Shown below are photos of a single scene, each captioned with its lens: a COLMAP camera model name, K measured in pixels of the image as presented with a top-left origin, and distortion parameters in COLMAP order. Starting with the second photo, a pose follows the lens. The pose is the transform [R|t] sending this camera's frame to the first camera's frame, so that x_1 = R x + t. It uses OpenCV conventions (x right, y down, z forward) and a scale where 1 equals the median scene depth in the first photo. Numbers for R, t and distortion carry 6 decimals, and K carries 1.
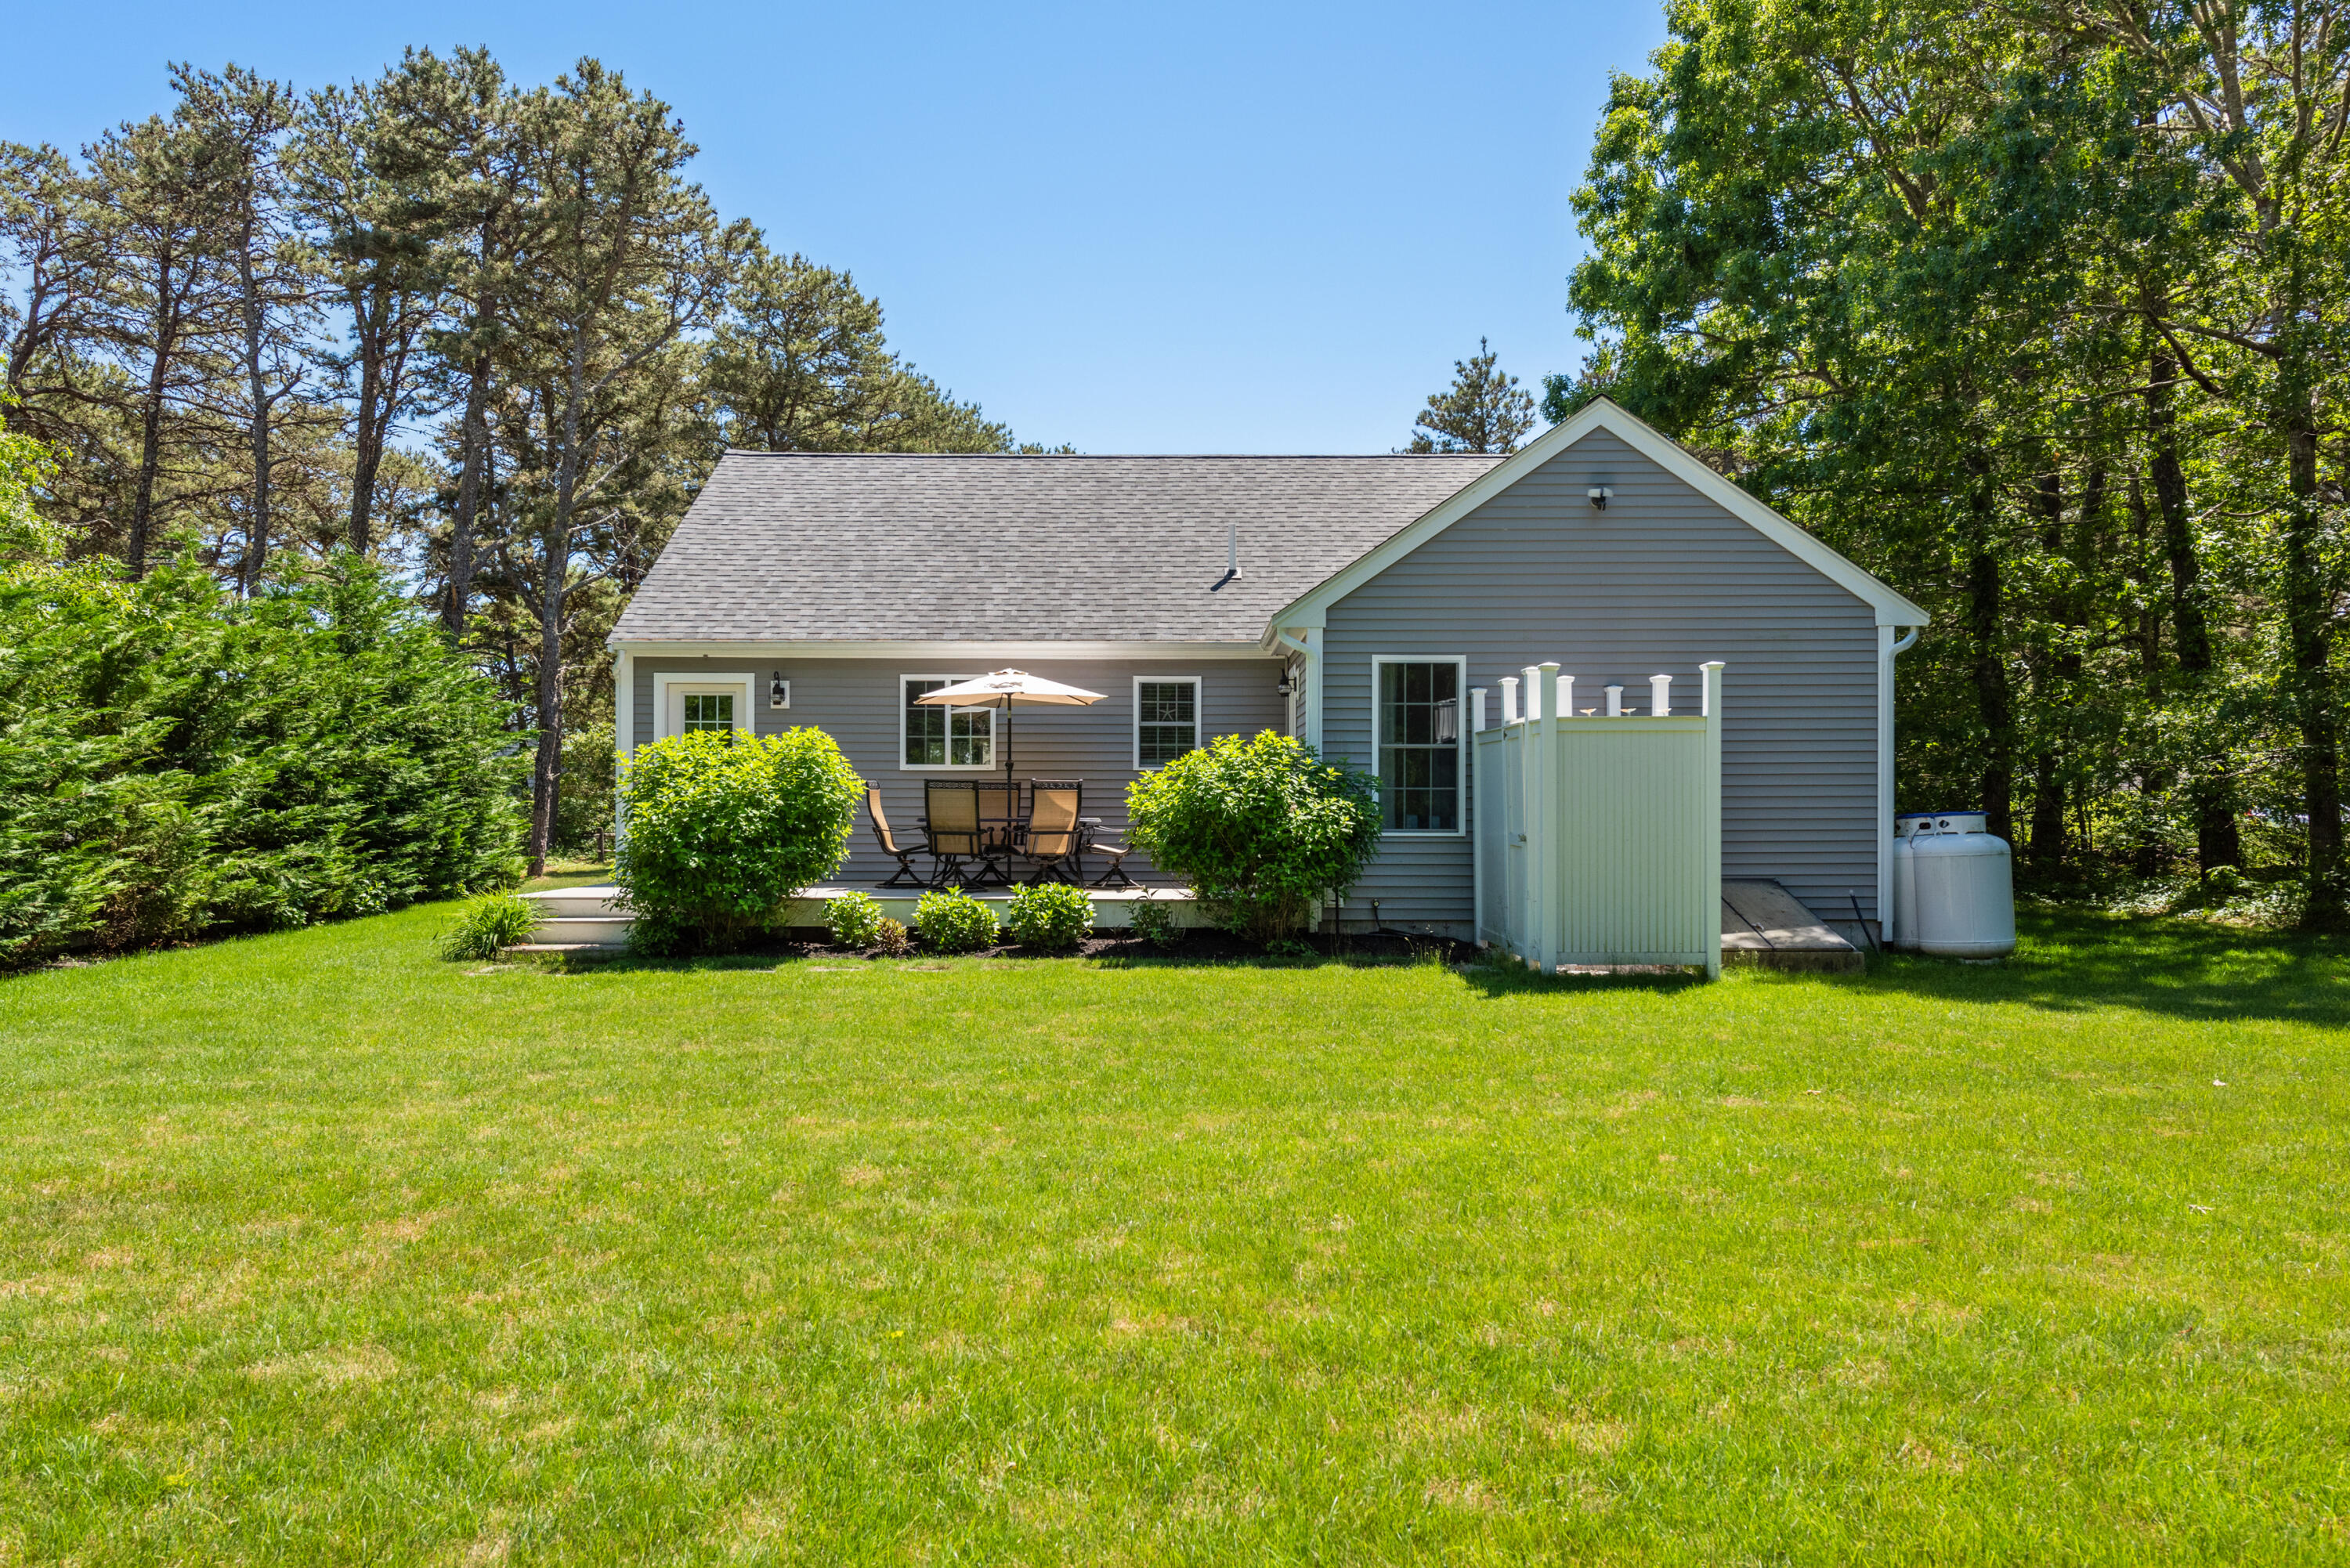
lens RADIAL K [[1548.6, 0, 1180.7], [0, 1548.6, 793.5], [0, 0, 1]] dist [0.024472, -0.004504]
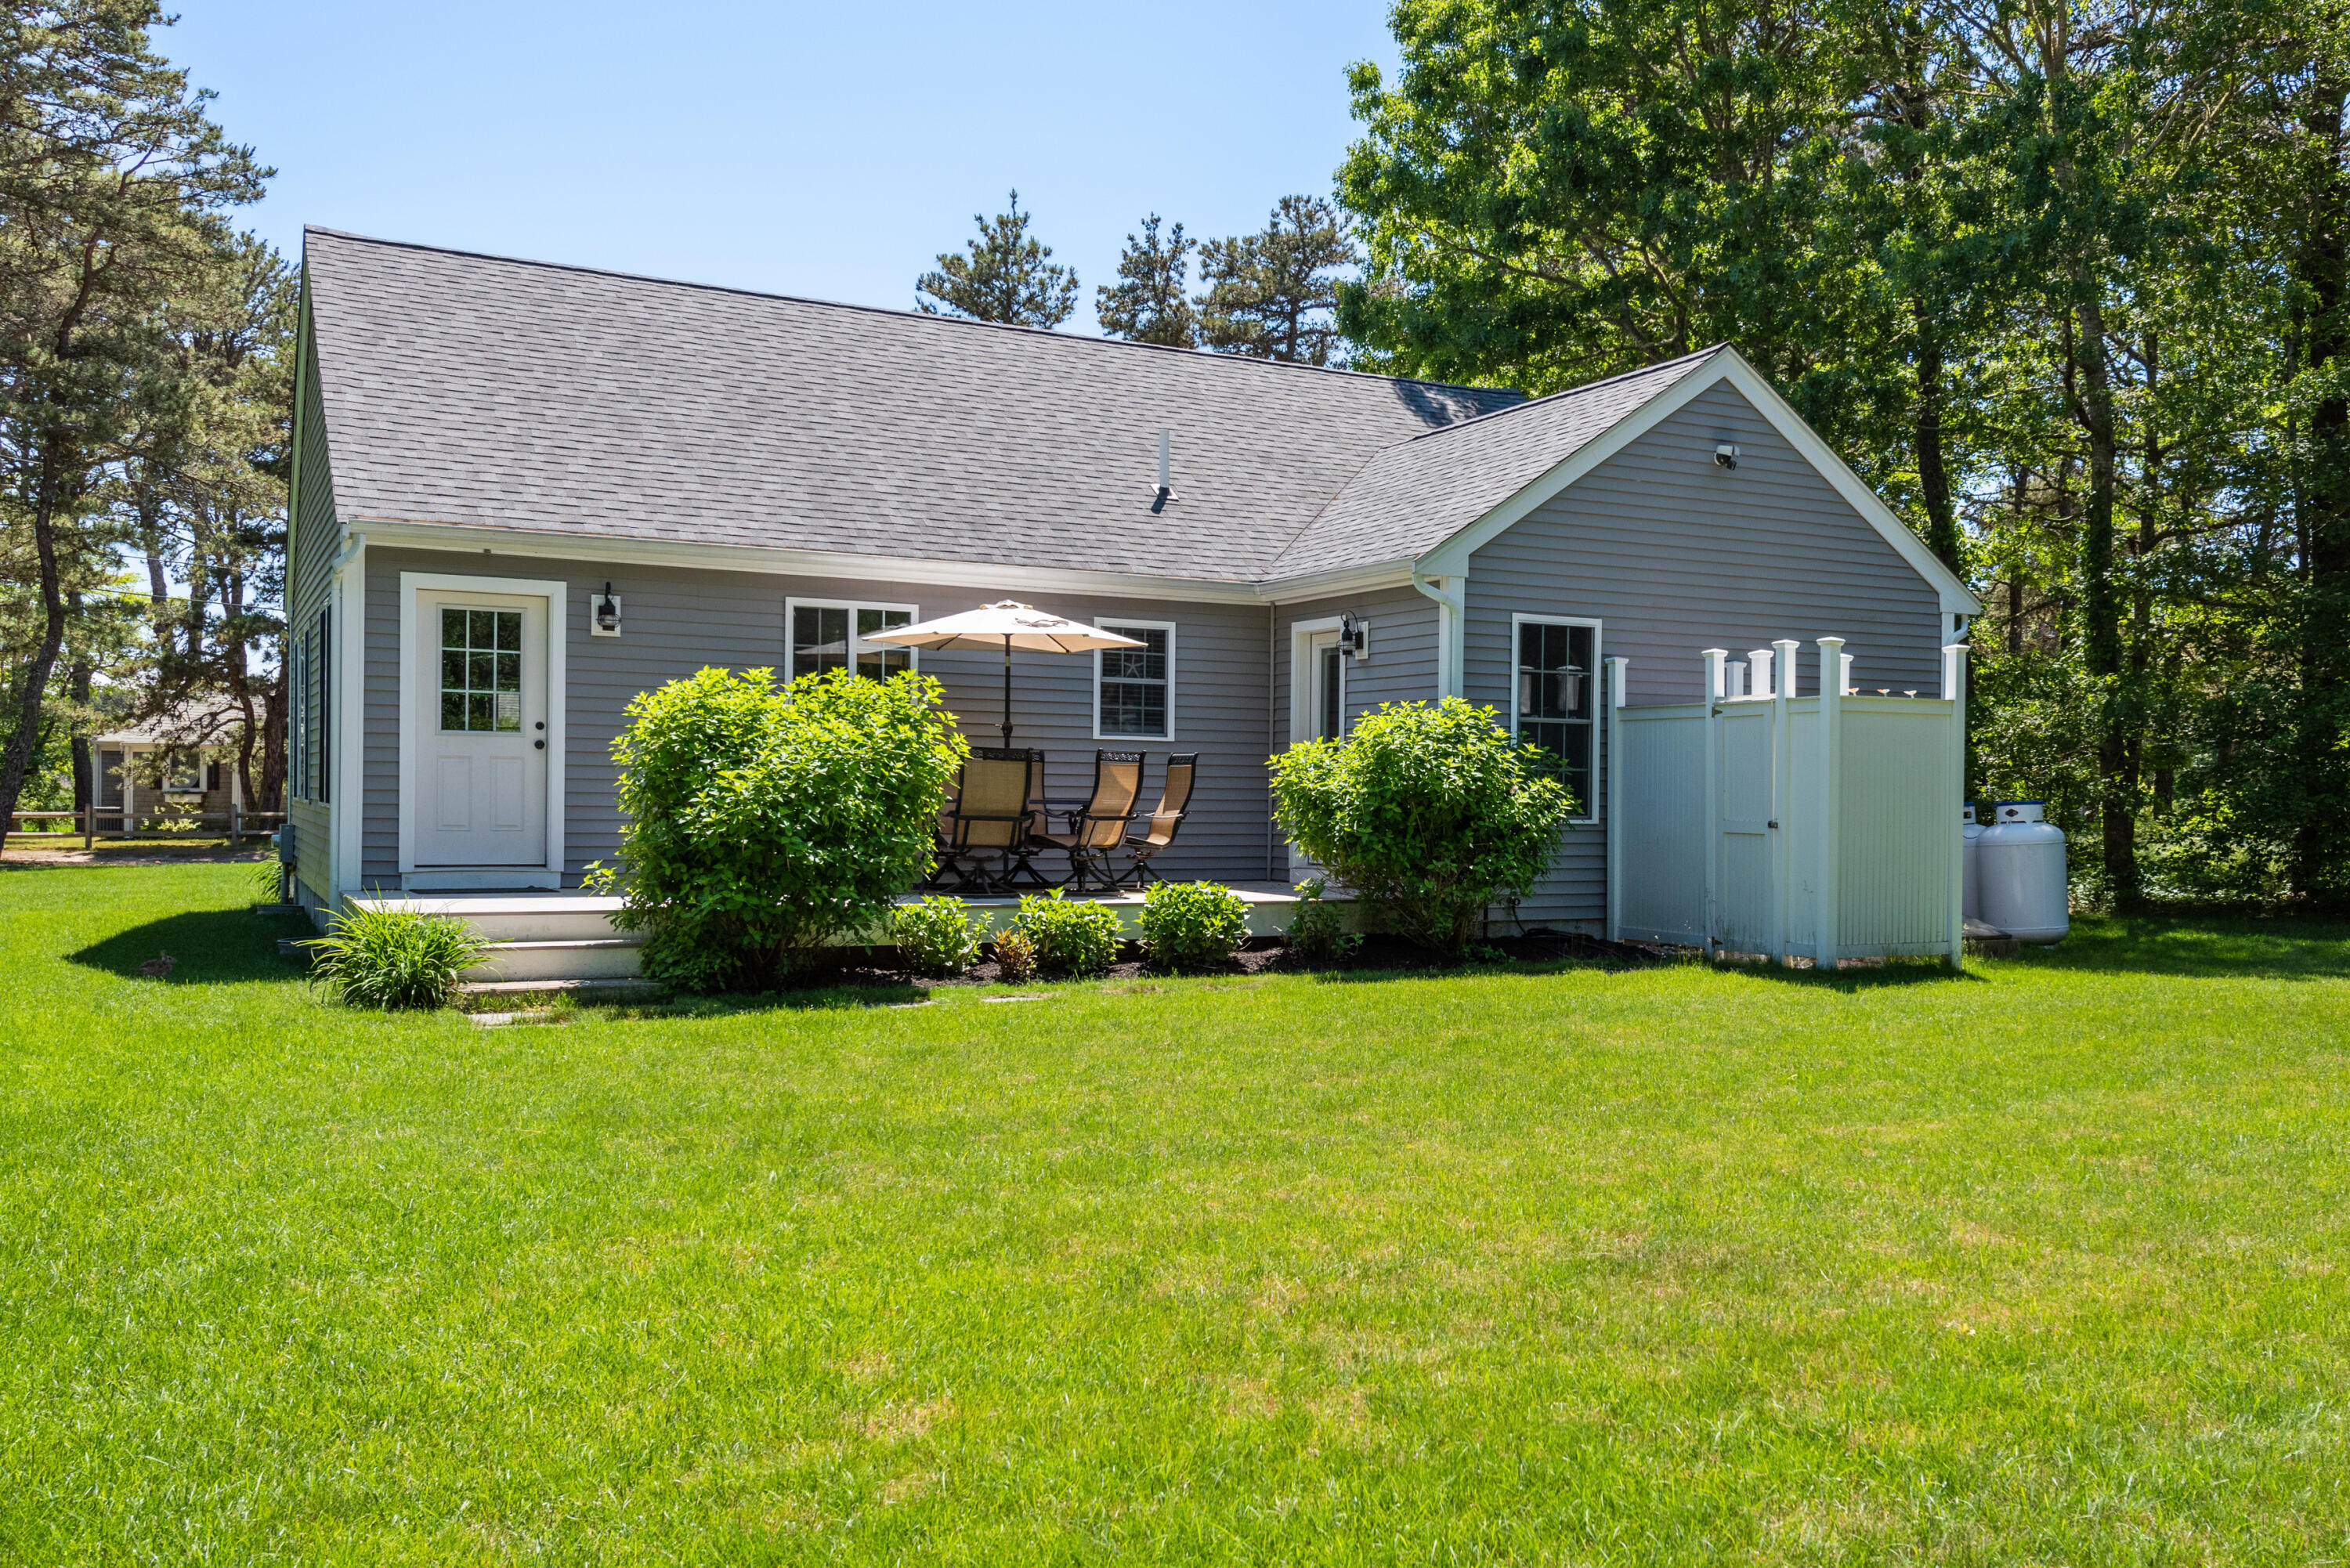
lens RADIAL K [[2128.7, 0, 1175.0], [0, 2128.7, 784.0], [0, 0, 1]] dist [0.009816, -0.002532]
pose [[0.860131, 0.012344, 0.509924, -0.638376], [-0.014503, 0.999895, 0.000258, 0.008027], [-0.509867, -0.007617, 0.860219, 0.076400]]
